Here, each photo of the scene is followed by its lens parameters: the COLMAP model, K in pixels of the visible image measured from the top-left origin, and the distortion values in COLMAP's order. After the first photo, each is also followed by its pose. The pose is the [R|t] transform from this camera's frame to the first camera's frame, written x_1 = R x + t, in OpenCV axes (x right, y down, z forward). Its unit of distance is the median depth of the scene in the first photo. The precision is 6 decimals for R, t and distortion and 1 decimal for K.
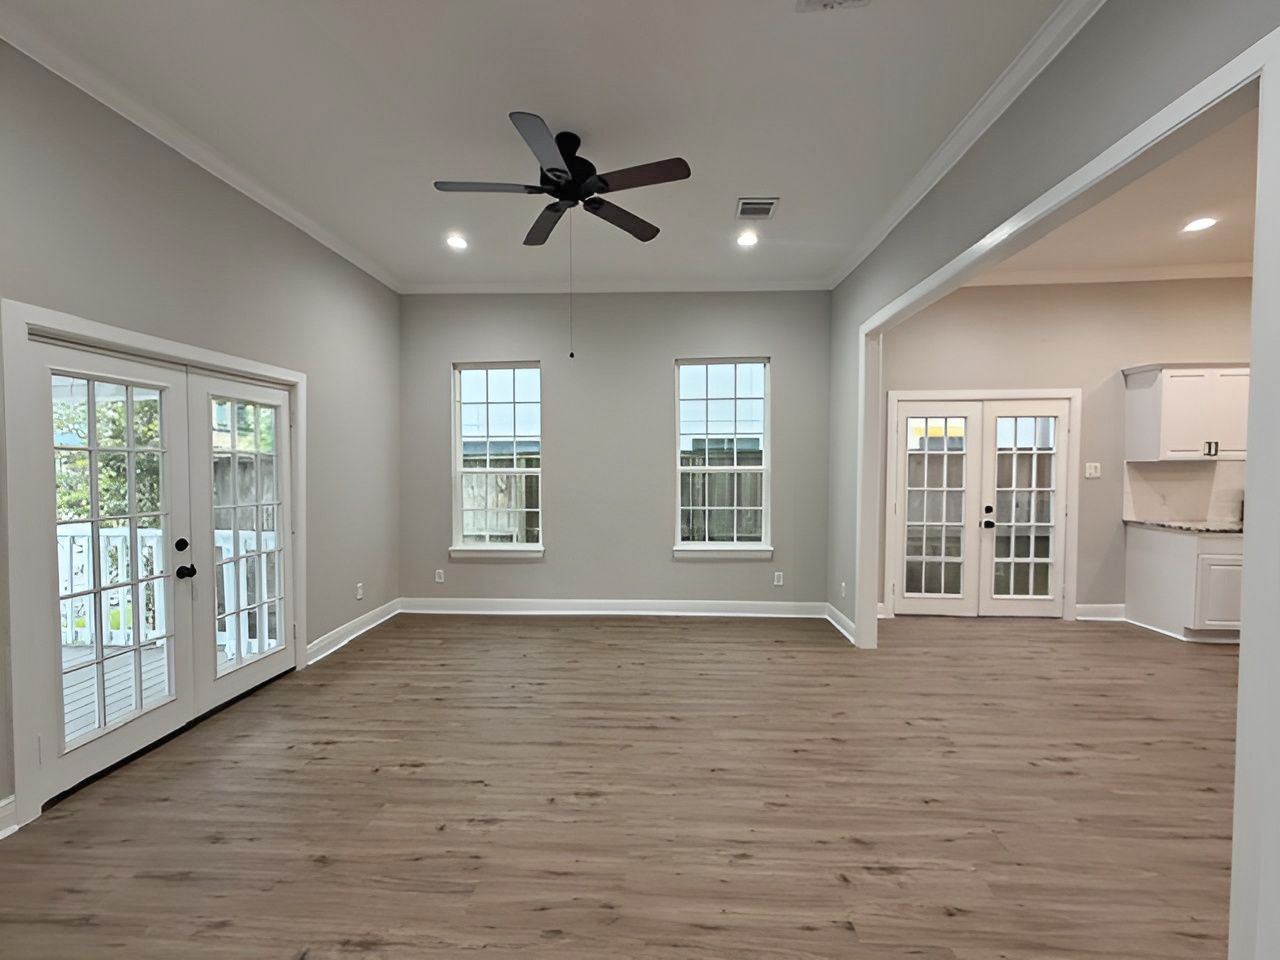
lens RADIAL K [[512.5, 0, 640.7], [0, 512.5, 477.3], [0, 0, 1]] dist [-0.000046, -0.000310]
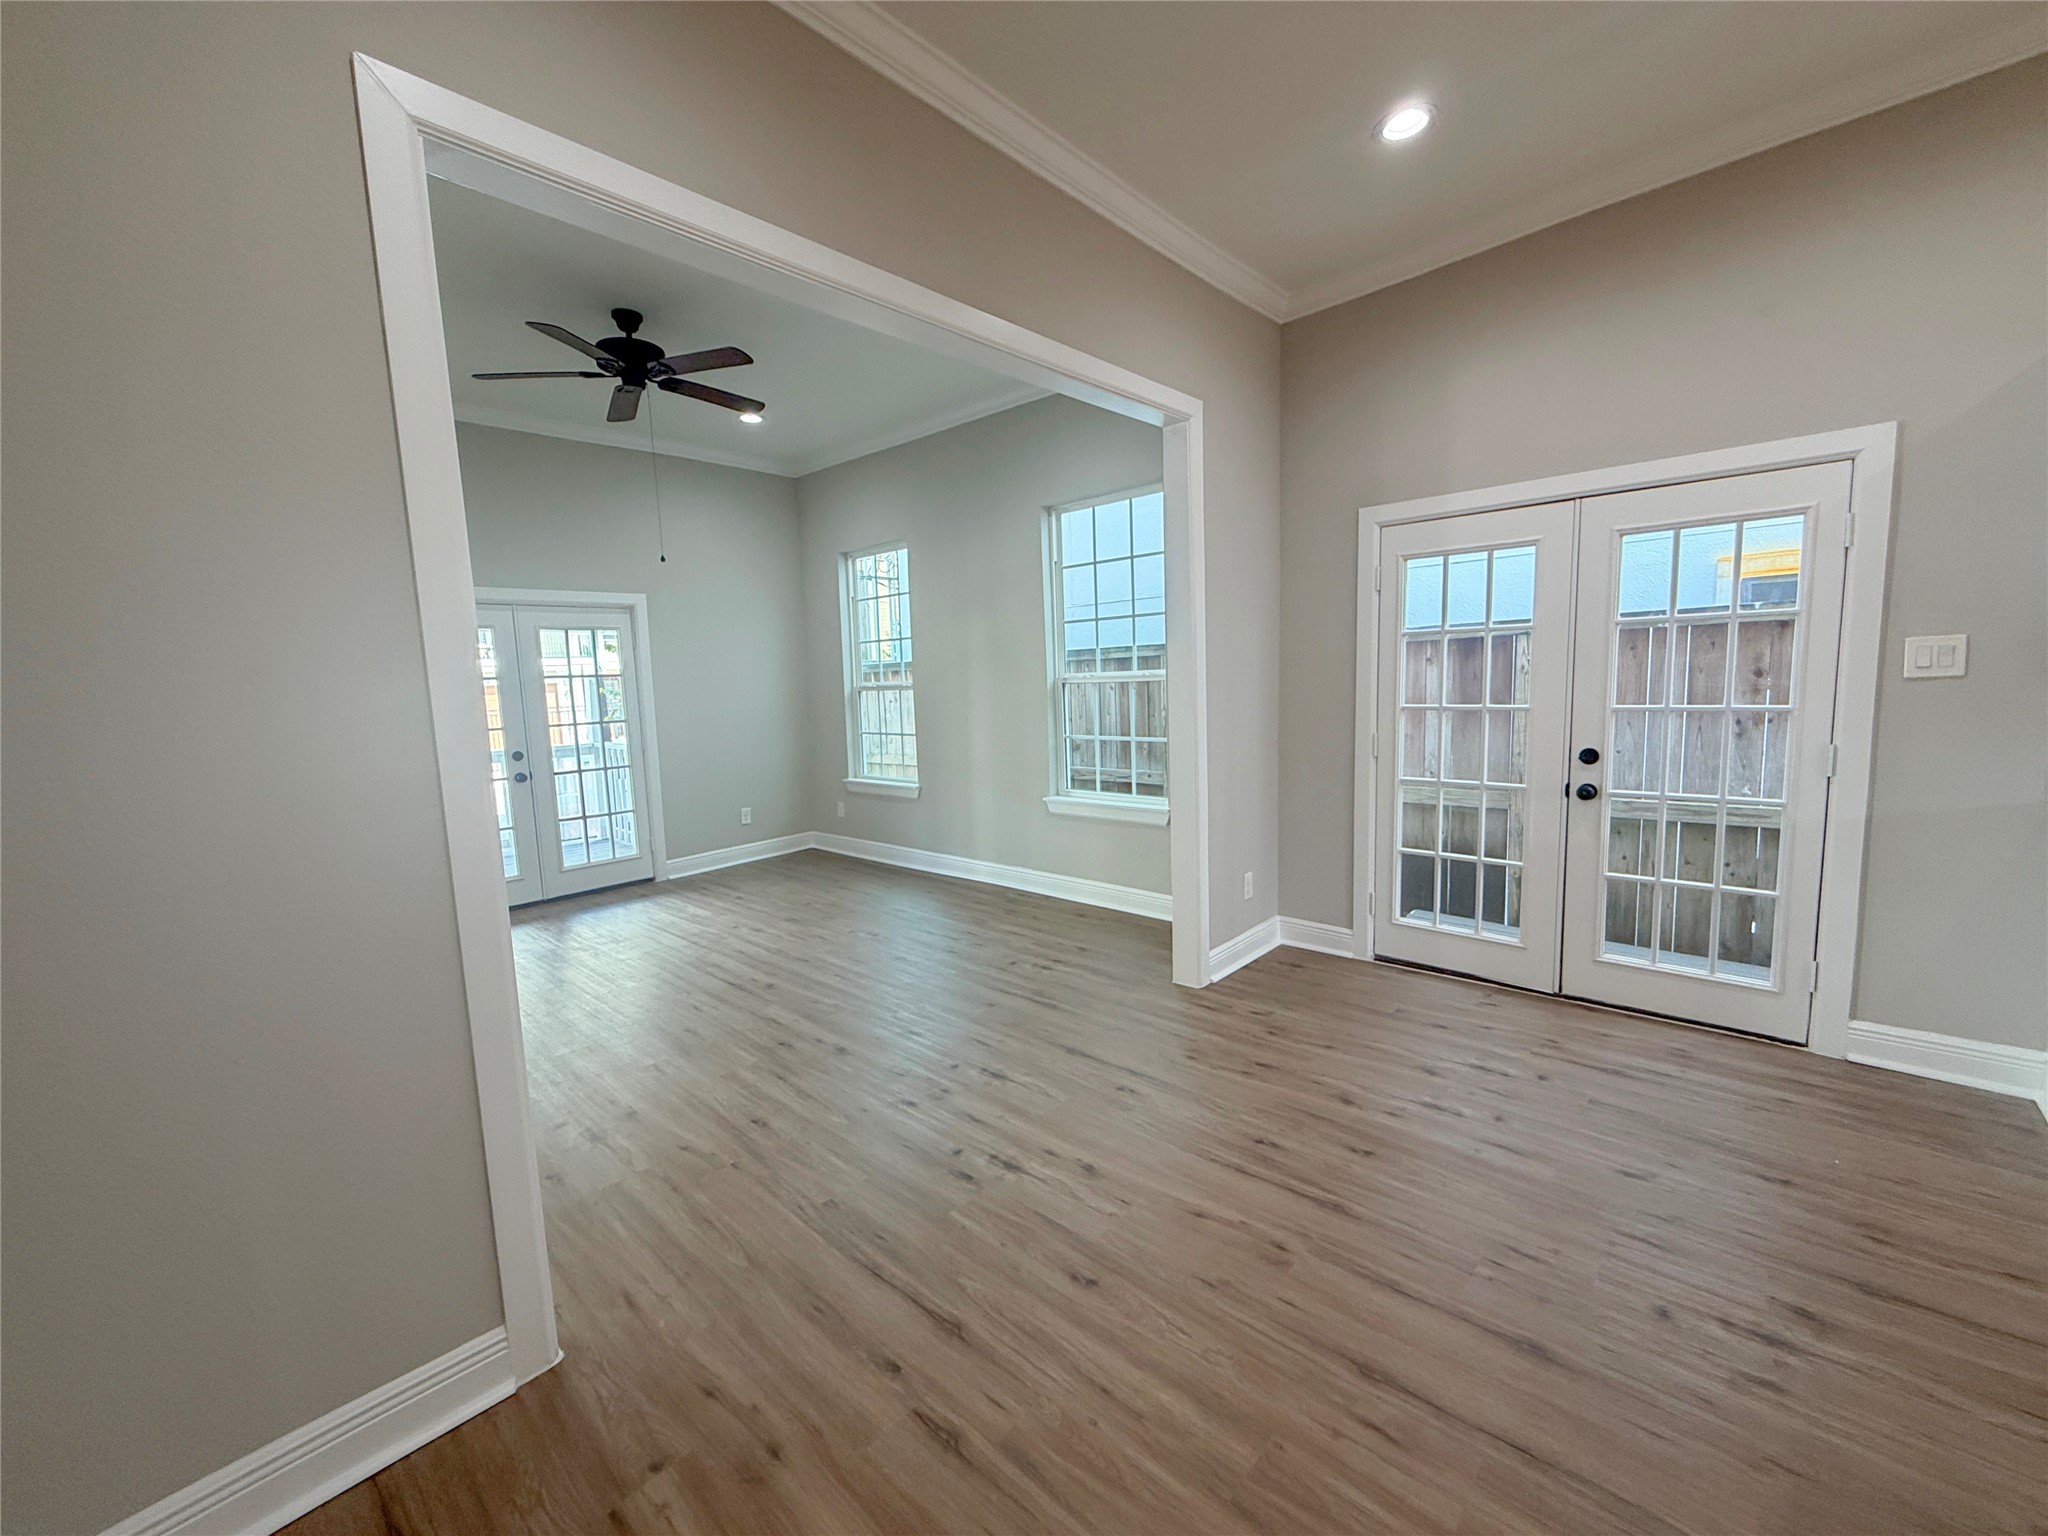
lens RADIAL K [[823.2, 0, 1018.0], [0, 823.2, 768.3], [0, 0, 1]] dist [-0.001253, 0.000052]
pose [[0.764603, 0.049229, -0.642619, 0.999498], [0.021660, 0.994553, 0.101961, -0.011560], [0.644138, -0.091879, 0.759371, 0.216886]]
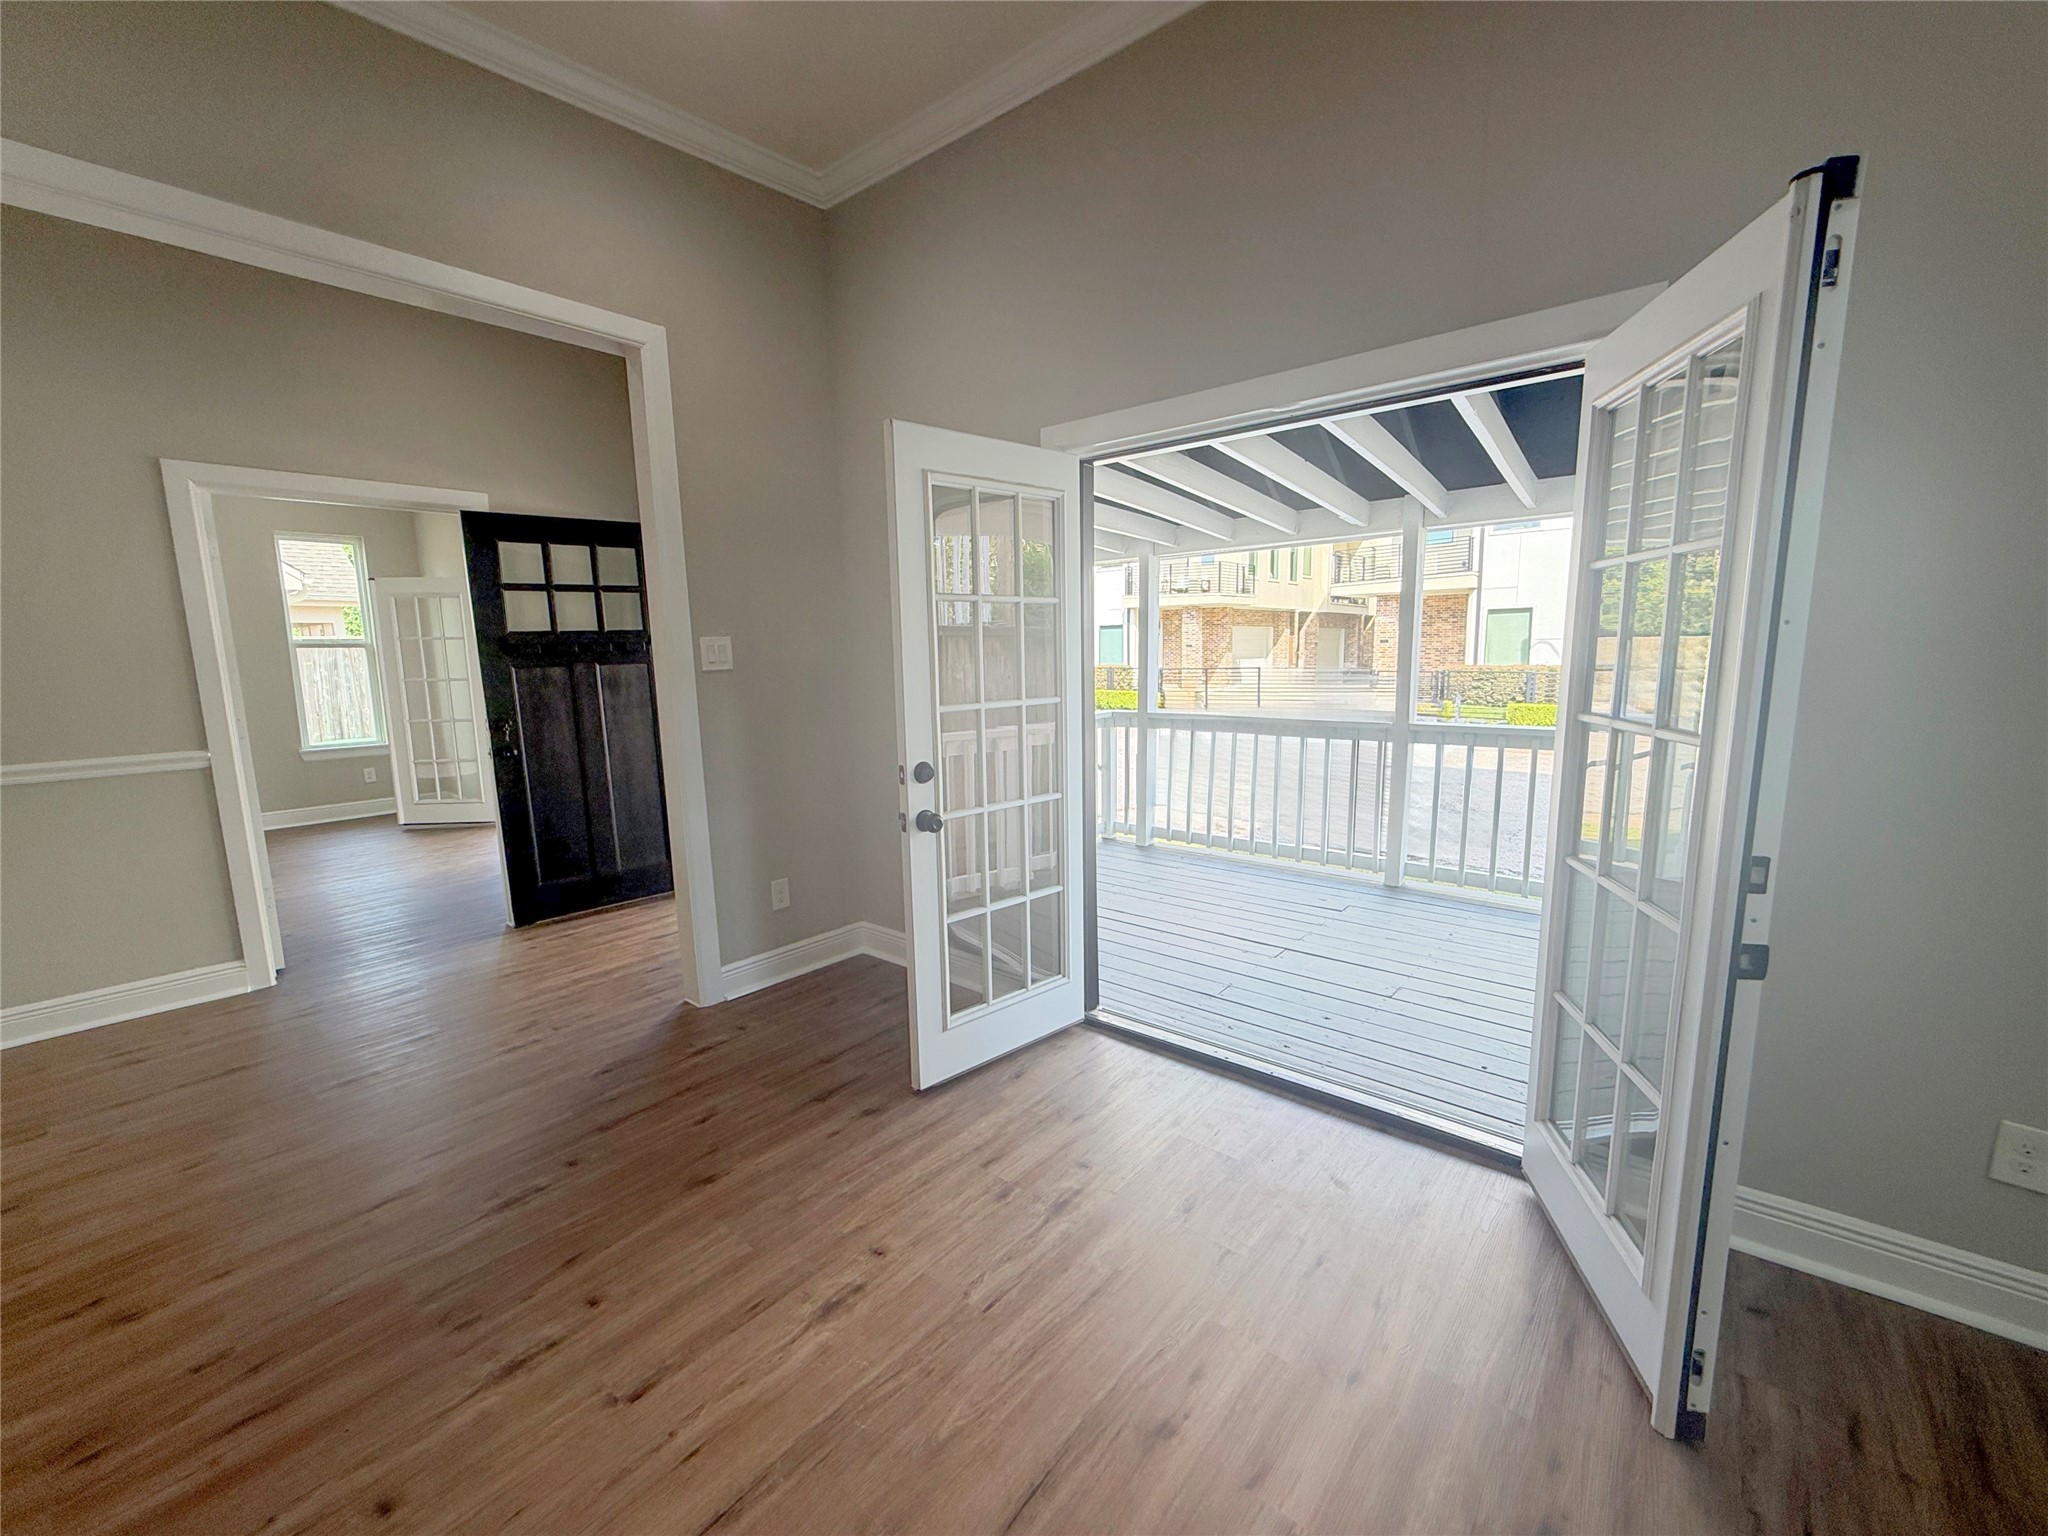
lens RADIAL K [[823.2, 0, 1024.8], [0, 823.2, 779.8], [0, 0, 1]] dist [-0.001253, 0.000052]
pose [[-0.597369, 0.145033, -0.788743, -0.032091], [0.002373, 0.983827, 0.179107, -0.006281], [0.801963, 0.105121, -0.588052, 1.037862]]
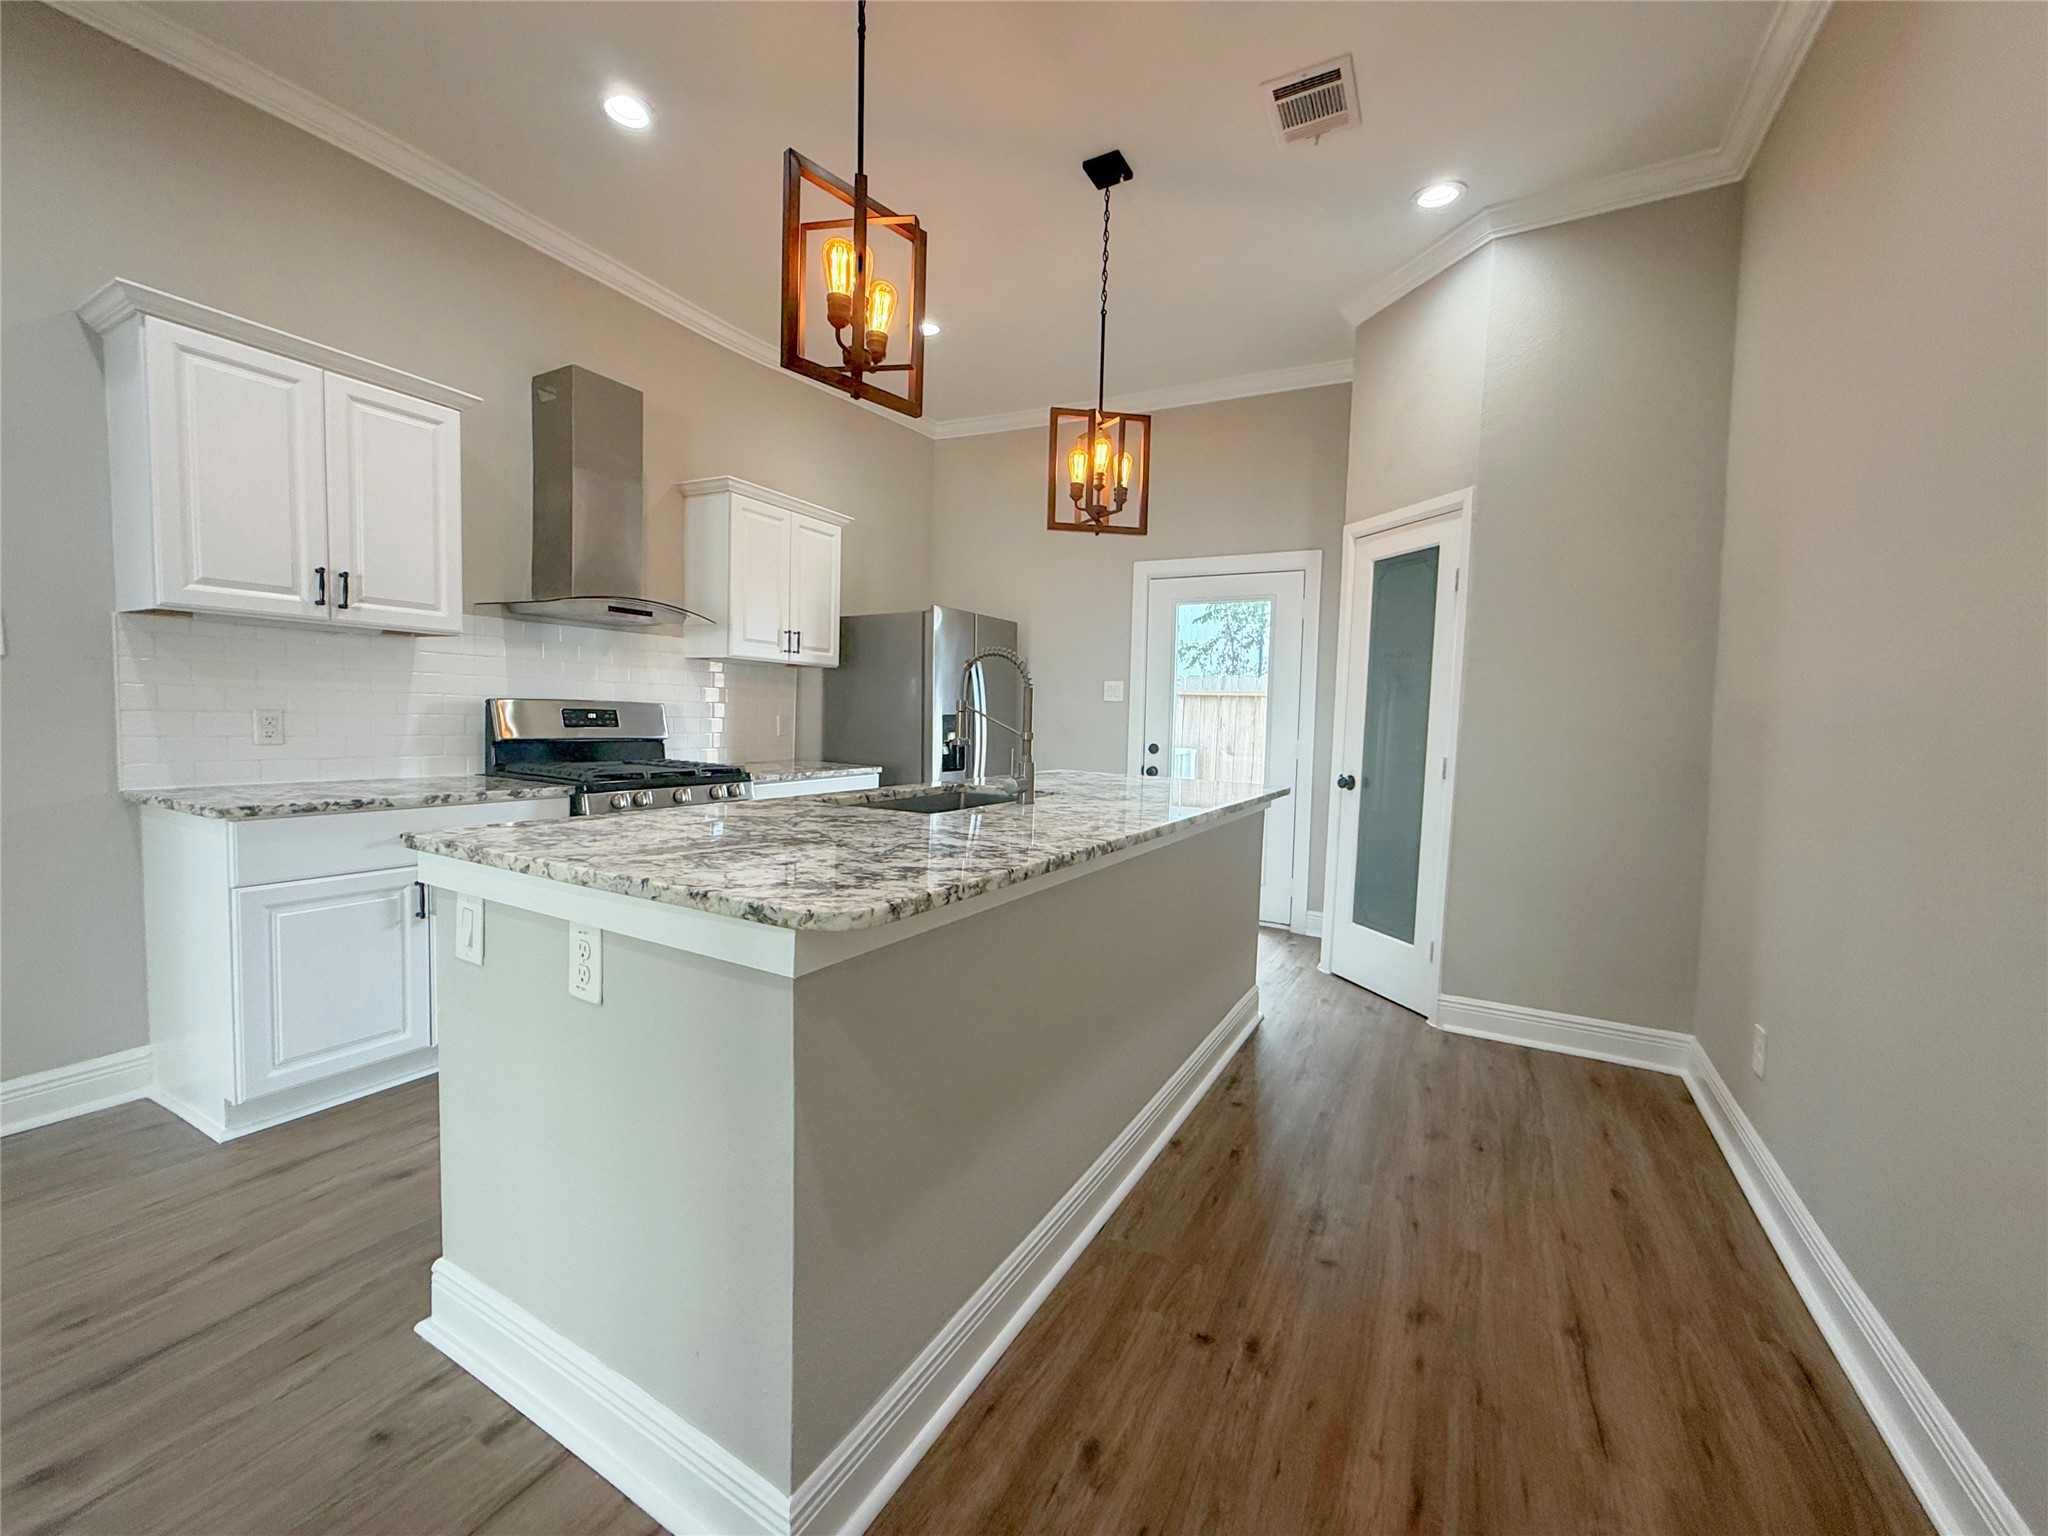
lens RADIAL K [[823.2, 0, 1022.0], [0, 823.2, 767.5], [0, 0, 1]] dist [-0.001253, 0.000052]
pose [[0.430673, -0.041184, 0.901568, 0.936088], [-0.005476, 0.998821, 0.048243, 0.049986], [-0.902491, -0.025714, 0.429939, 0.339418]]
